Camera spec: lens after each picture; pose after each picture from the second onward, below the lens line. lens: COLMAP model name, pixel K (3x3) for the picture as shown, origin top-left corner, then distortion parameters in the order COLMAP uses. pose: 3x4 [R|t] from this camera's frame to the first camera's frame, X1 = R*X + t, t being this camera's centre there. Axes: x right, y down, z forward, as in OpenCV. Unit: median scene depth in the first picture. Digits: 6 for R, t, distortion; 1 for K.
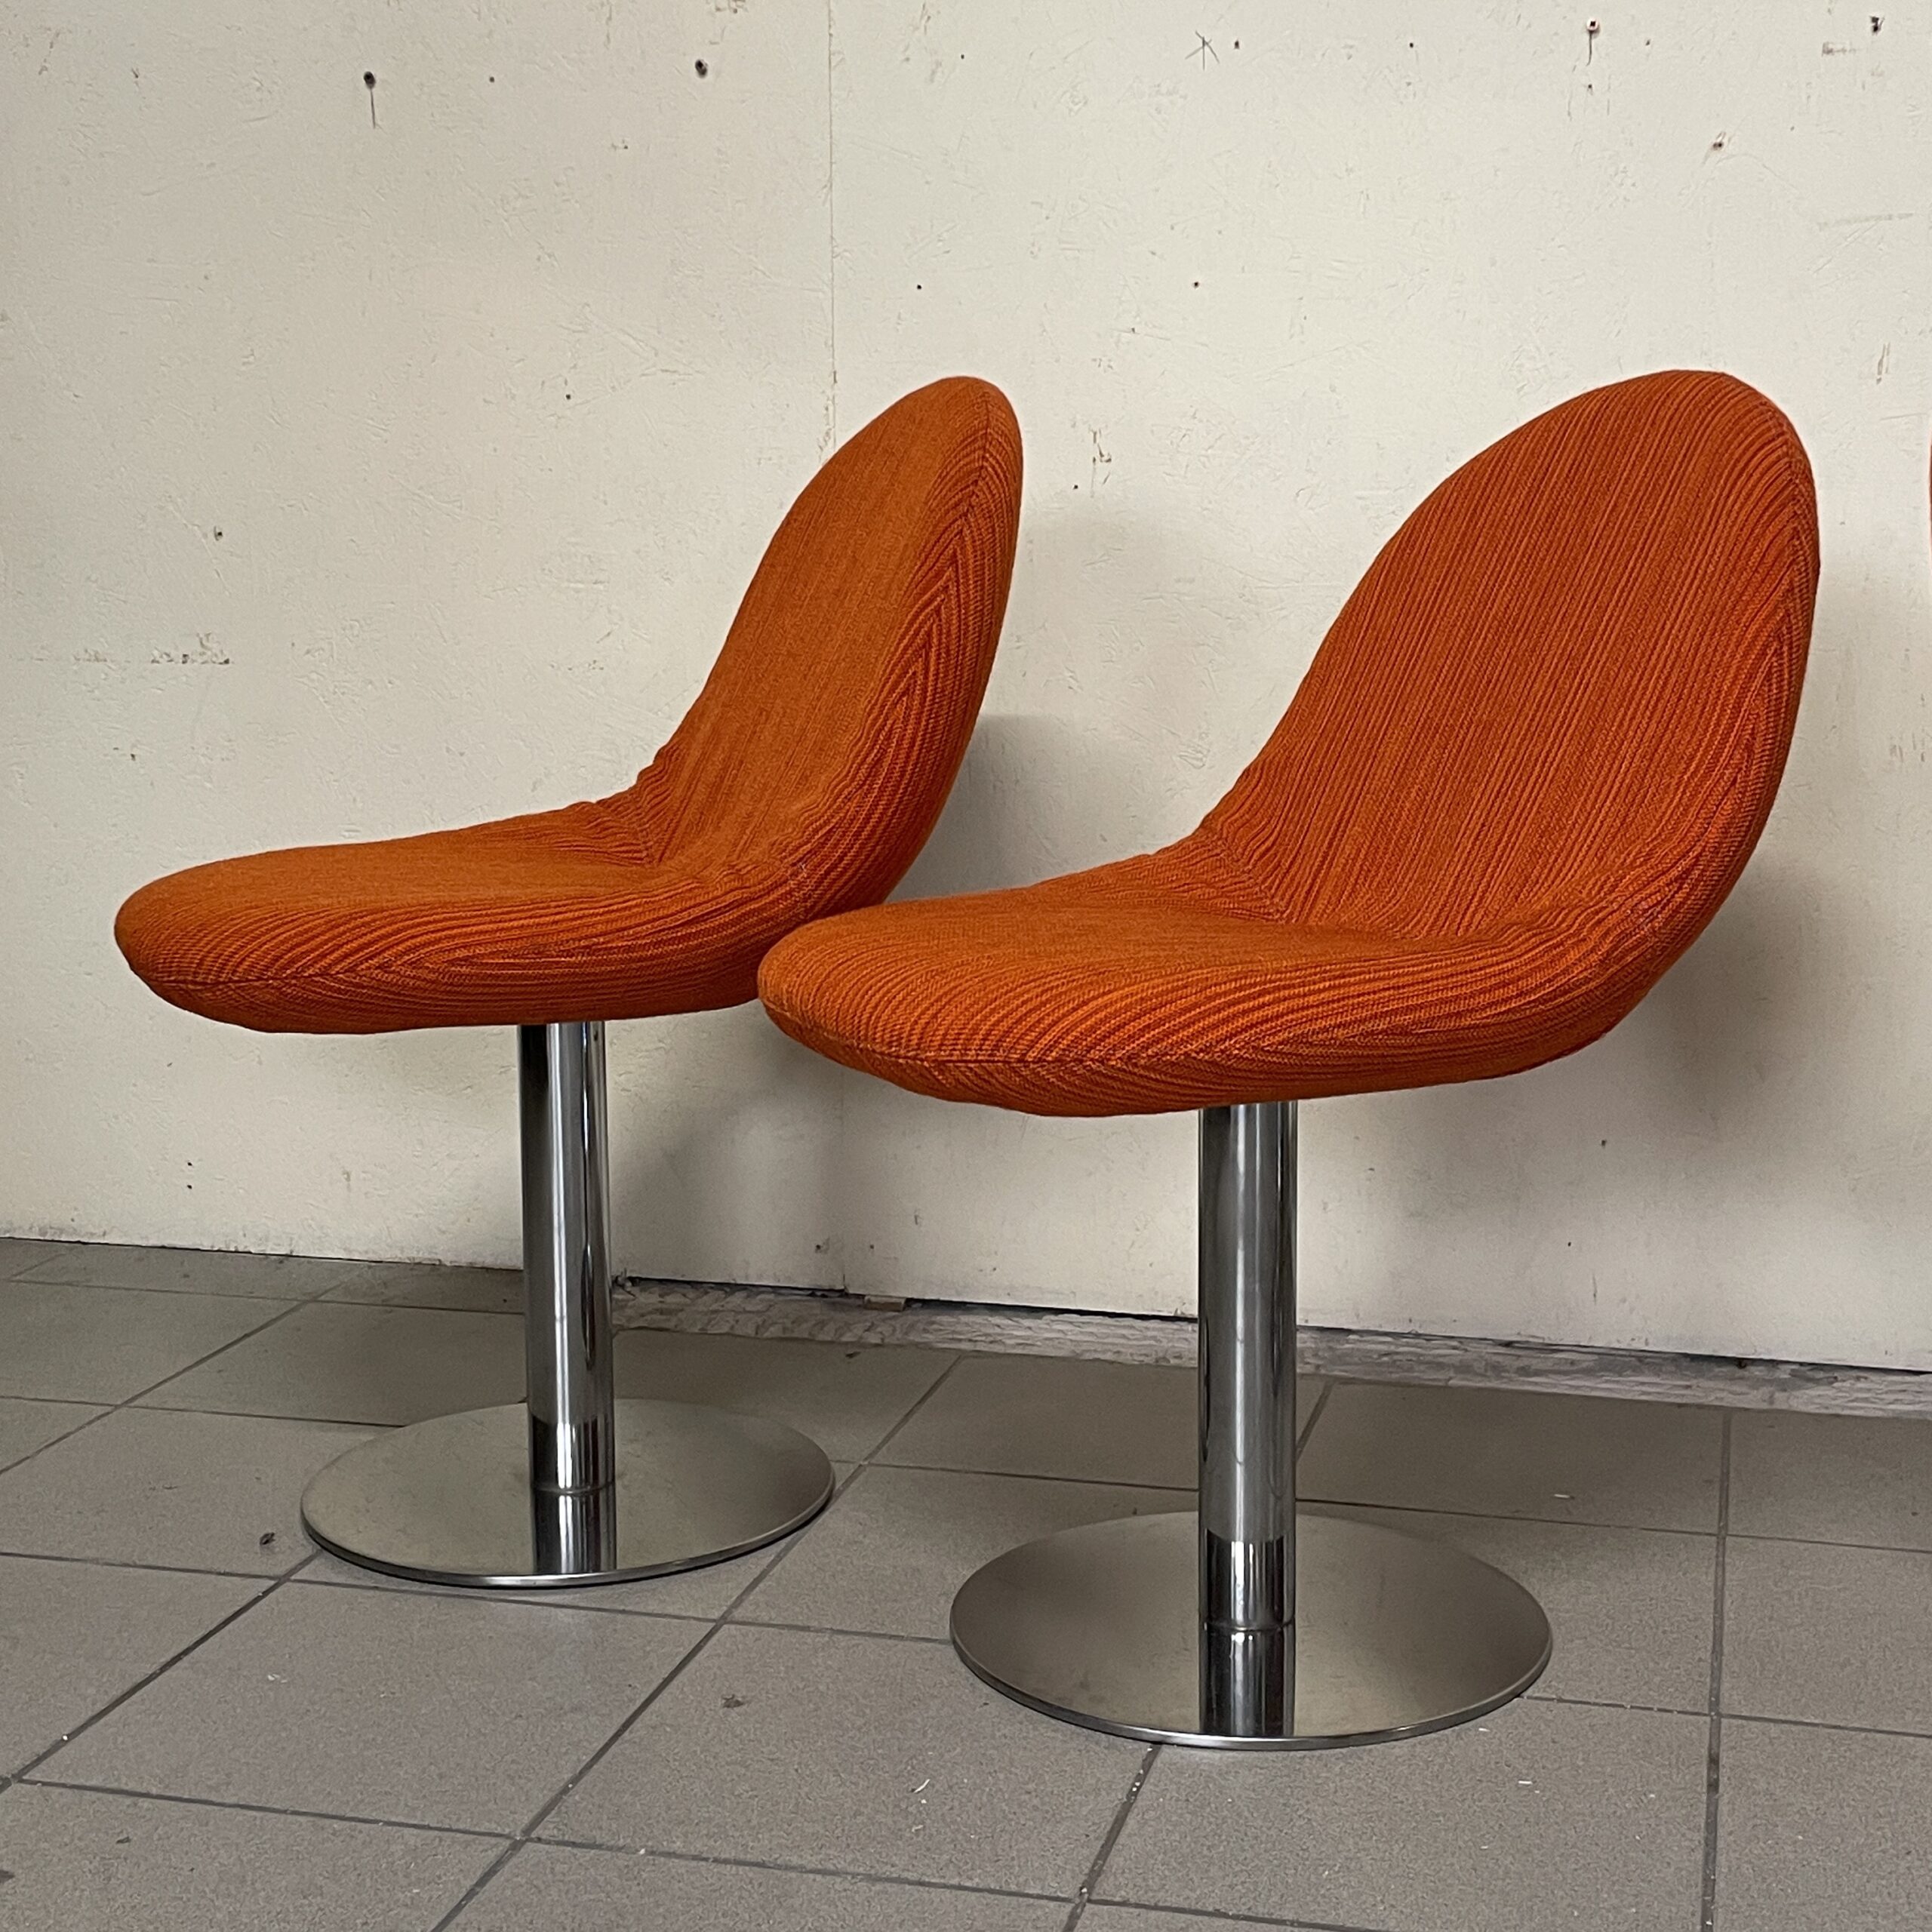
lens RADIAL K [[2866.9, 0, 990.9], [0, 2866.9, 971.2], [0, 0, 1]] dist [0.077852, 0.000000]
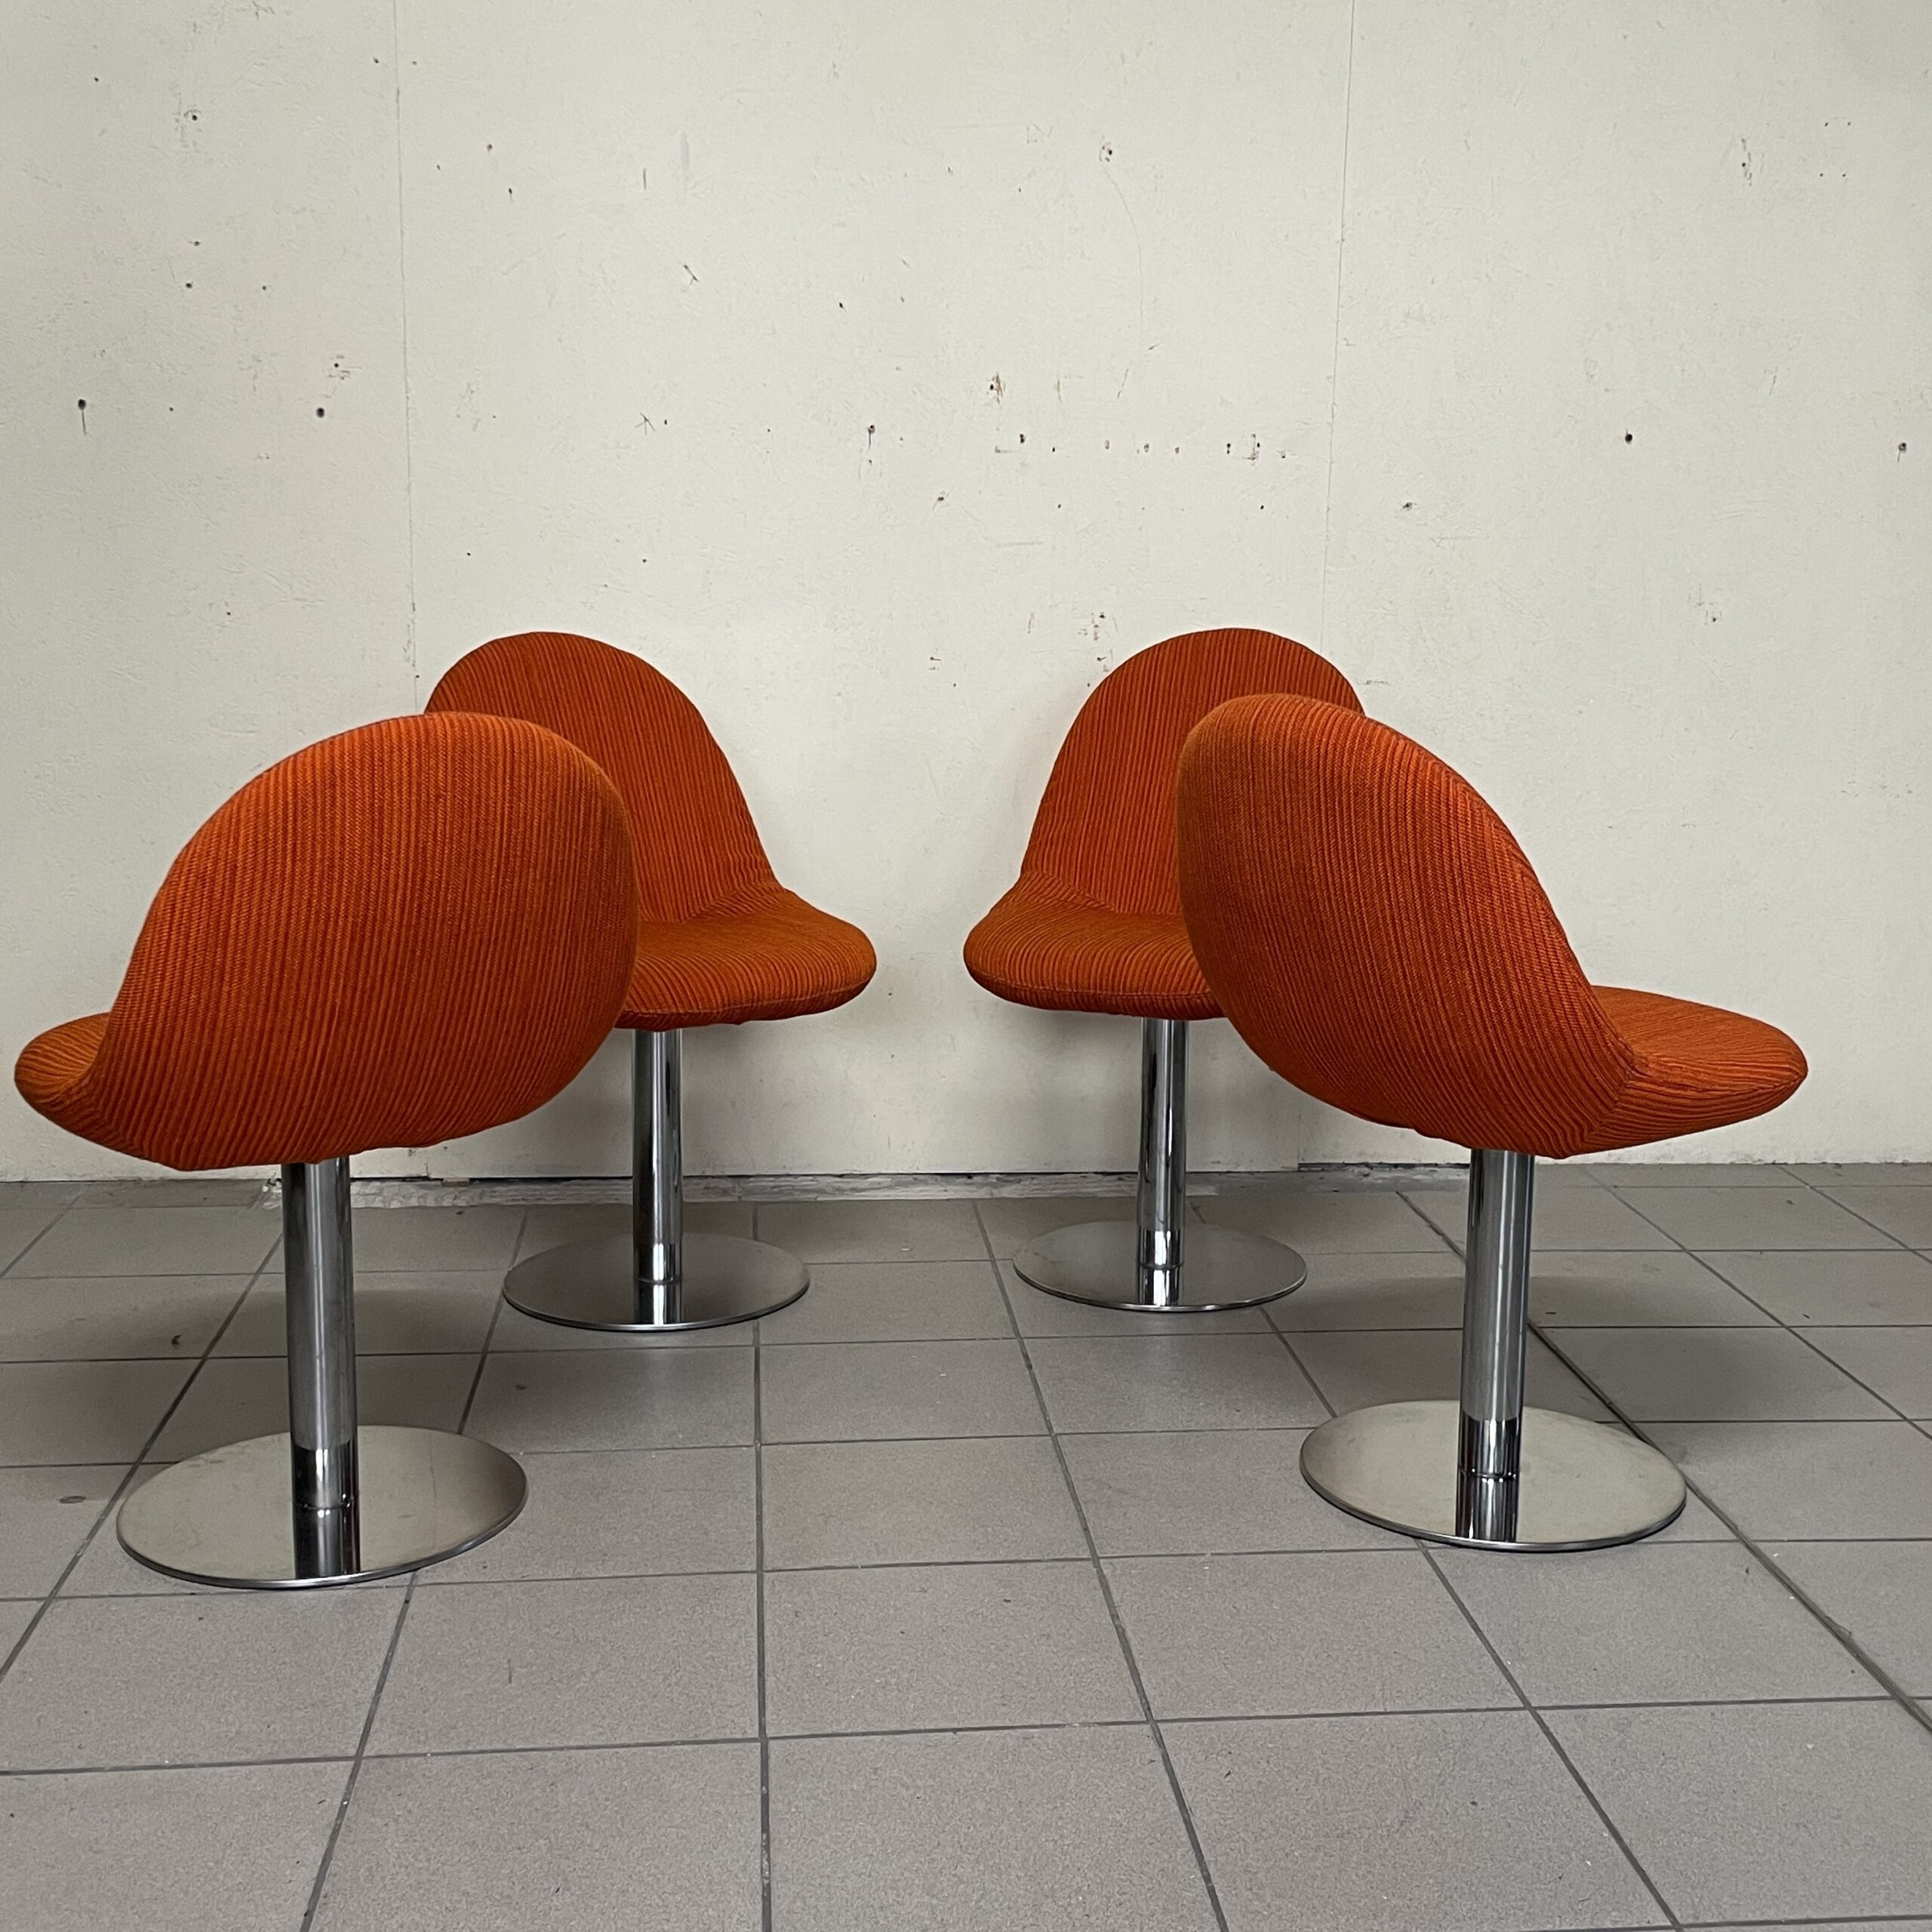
lens RADIAL K [[2399.3, 0, 1000.3], [0, 2399.3, 988.8], [0, 0, 1]] dist [0.055451, 0.000000]
pose [[0.933960, -0.045146, 0.354514, -0.240533], [0.034134, 0.998723, 0.037258, -0.033792], [-0.355744, -0.022697, 0.934308, -0.385295]]
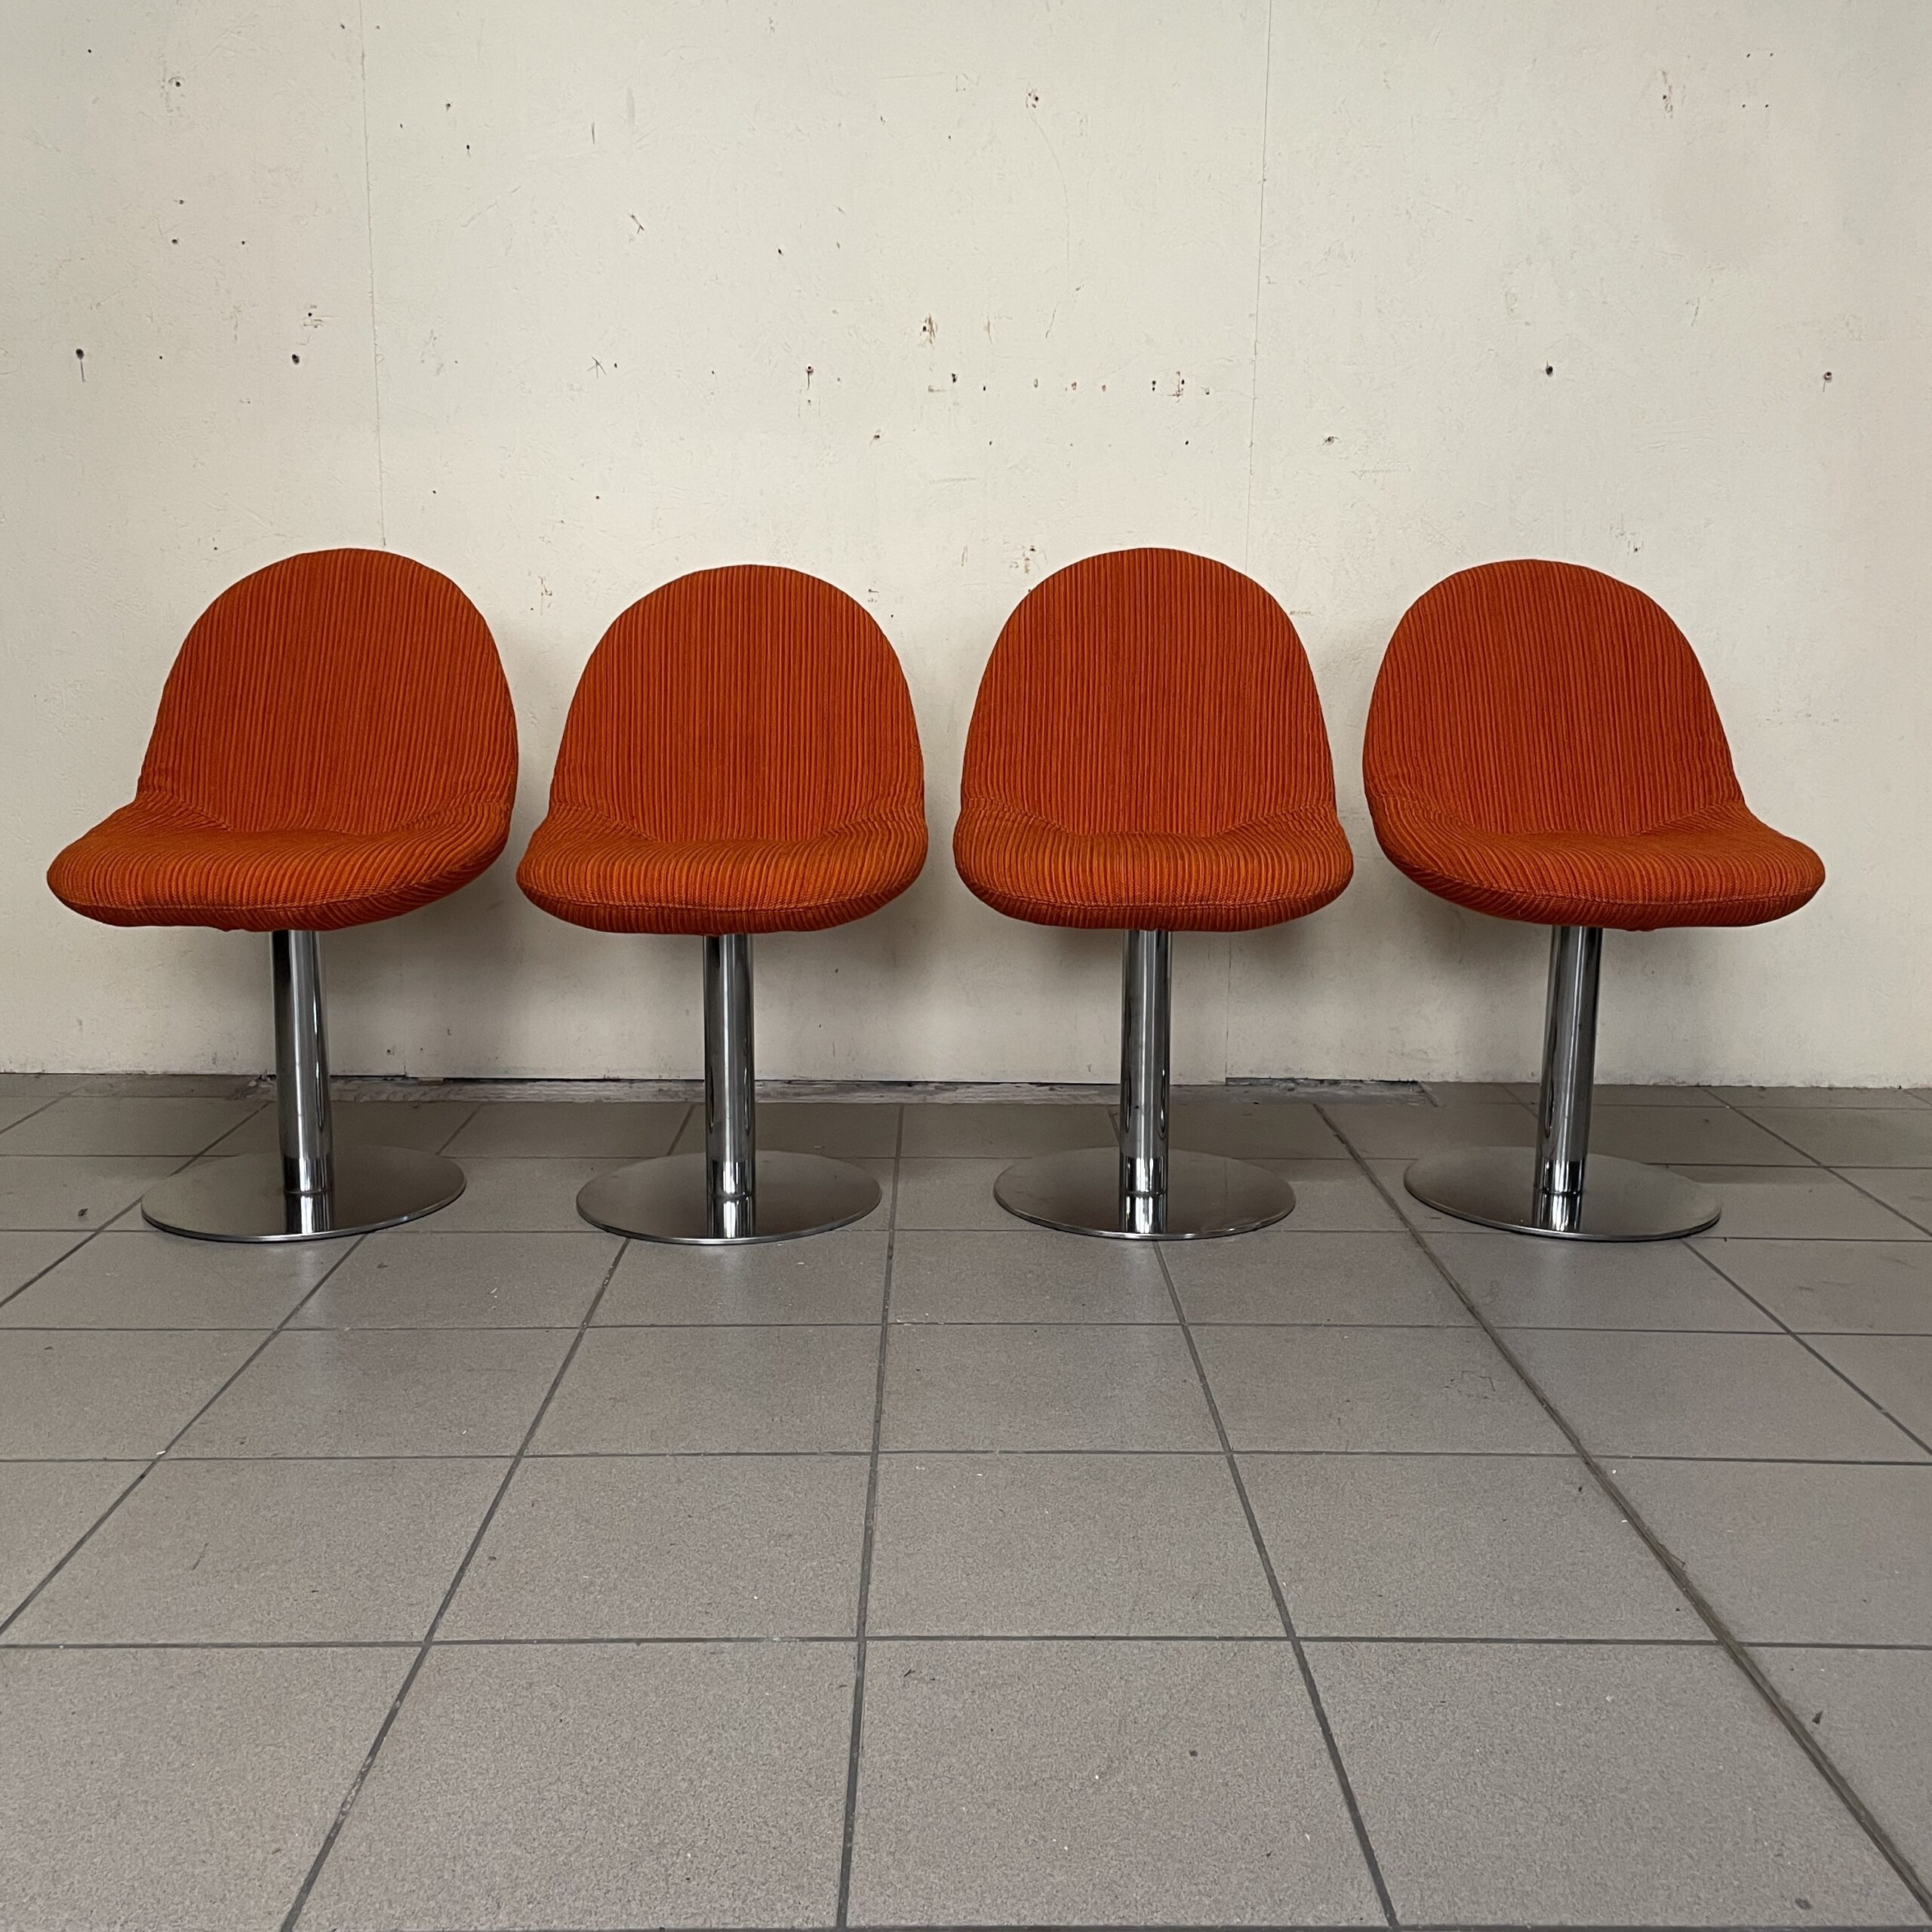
lens RADIAL K [[1938.9, 0, 965.0], [0, 1938.9, 958.8], [0, 0, 1]] dist [0.040687, 0.000000]
pose [[0.963163, -0.032421, 0.266958, -0.040123], [0.027174, 0.999359, 0.023327, 0.025458], [-0.267543, -0.015214, 0.963426, -0.225329]]
